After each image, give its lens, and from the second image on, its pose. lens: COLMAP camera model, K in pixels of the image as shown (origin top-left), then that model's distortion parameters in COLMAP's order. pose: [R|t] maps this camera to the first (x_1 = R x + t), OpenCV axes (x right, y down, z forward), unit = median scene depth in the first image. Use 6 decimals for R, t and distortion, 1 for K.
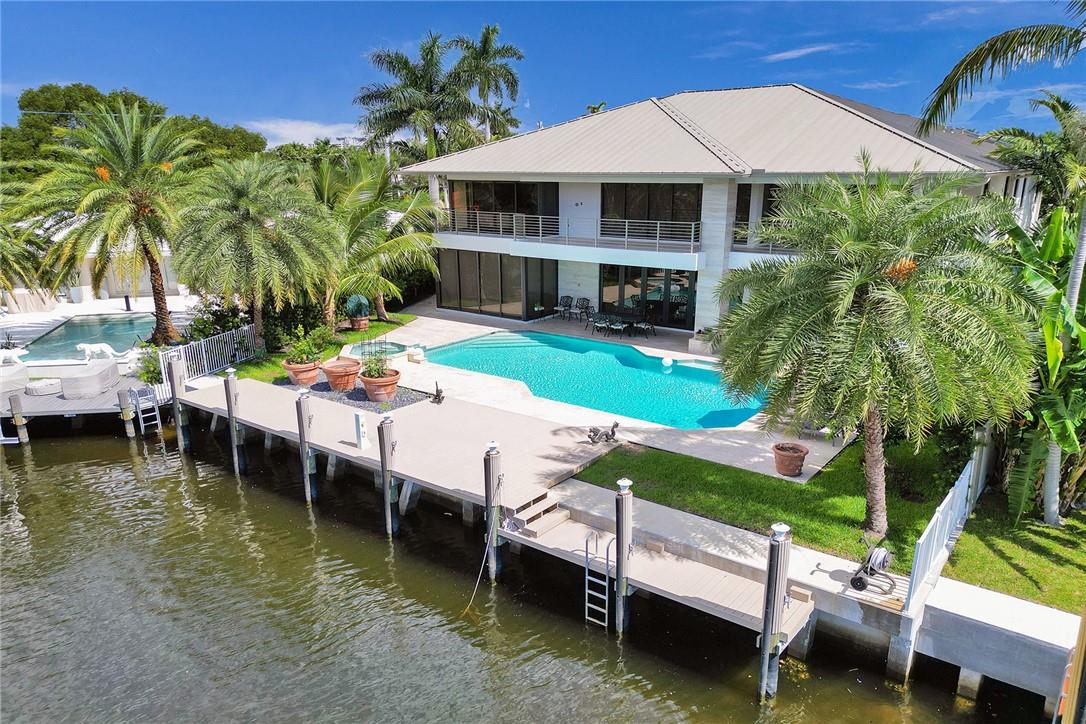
lens RADIAL K [[784.3, 0, 546.6], [0, 784.3, 399.4], [0, 0, 1]] dist [0.081834, -0.089606]
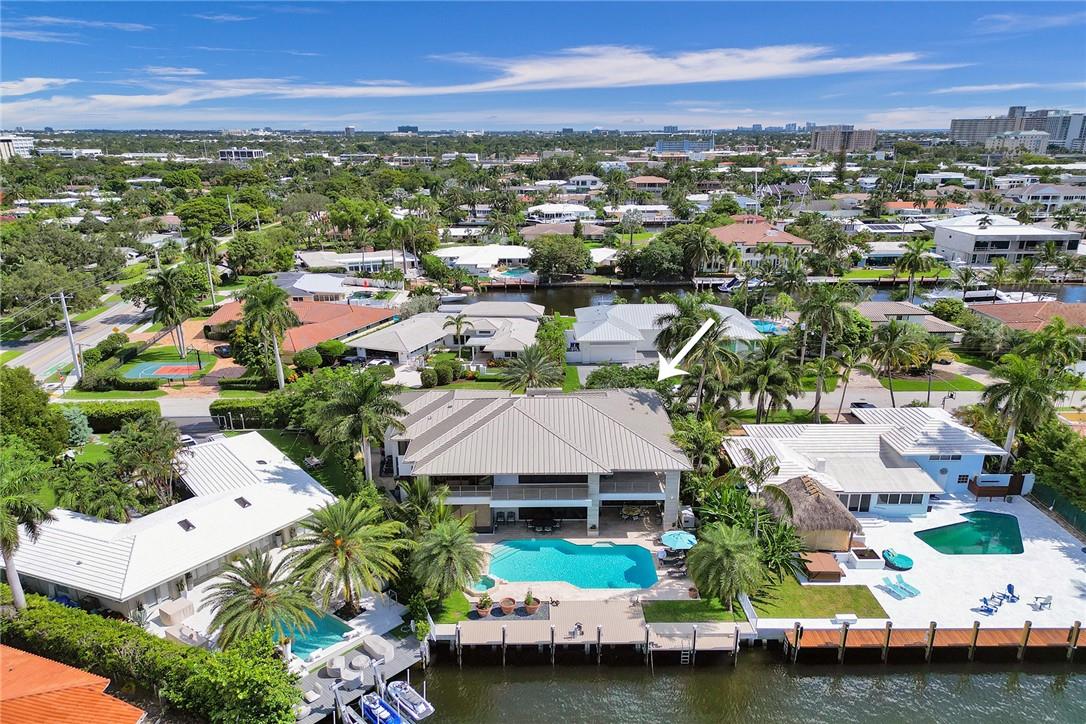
lens RADIAL K [[784.3, 0, 546.6], [0, 784.3, 399.4], [0, 0, 1]] dist [0.081834, -0.089606]
pose [[0.777523, -0.200348, 0.596086, -1.490405], [0.177672, 0.979260, 0.097383, -0.865656], [-0.603233, 0.030190, 0.796993, -0.969524]]
